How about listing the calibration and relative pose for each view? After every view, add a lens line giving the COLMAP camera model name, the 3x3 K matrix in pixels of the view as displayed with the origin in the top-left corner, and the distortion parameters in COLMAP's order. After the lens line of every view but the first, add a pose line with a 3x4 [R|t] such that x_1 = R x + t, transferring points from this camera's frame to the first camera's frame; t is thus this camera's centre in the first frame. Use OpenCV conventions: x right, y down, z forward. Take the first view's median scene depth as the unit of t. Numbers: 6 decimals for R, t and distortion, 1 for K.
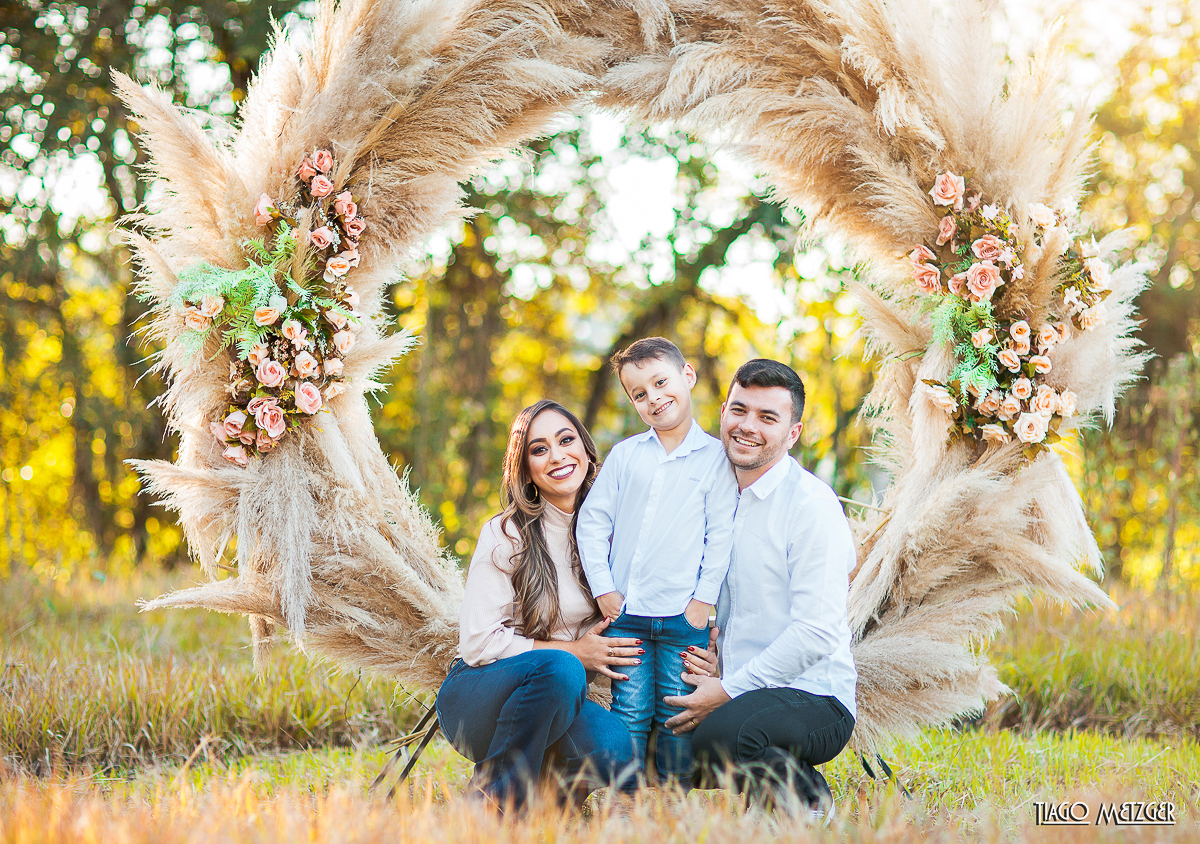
lens RADIAL K [[3161.2, 0, 624.5], [0, 3161.2, 454.2], [0, 0, 1]] dist [-0.130506, 0.147340]
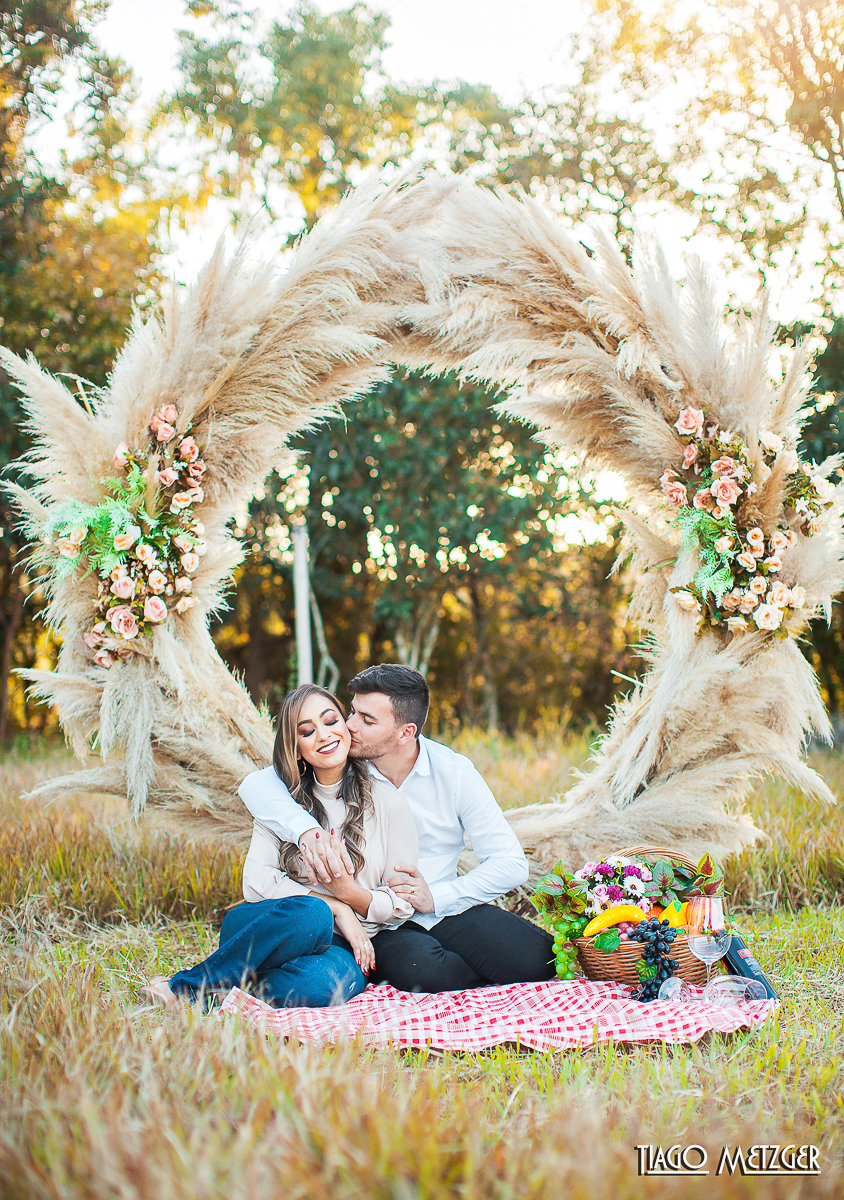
lens RADIAL K [[1885.8, 0, 422.0], [0, 1885.8, 621.7], [0, 0, 1]] dist [-0.121858, 0.070924]
pose [[0.997293, -0.031066, -0.066652, 0.046632], [0.026241, 0.997053, -0.072091, 0.040828], [0.068695, 0.070147, 0.995169, 0.290522]]
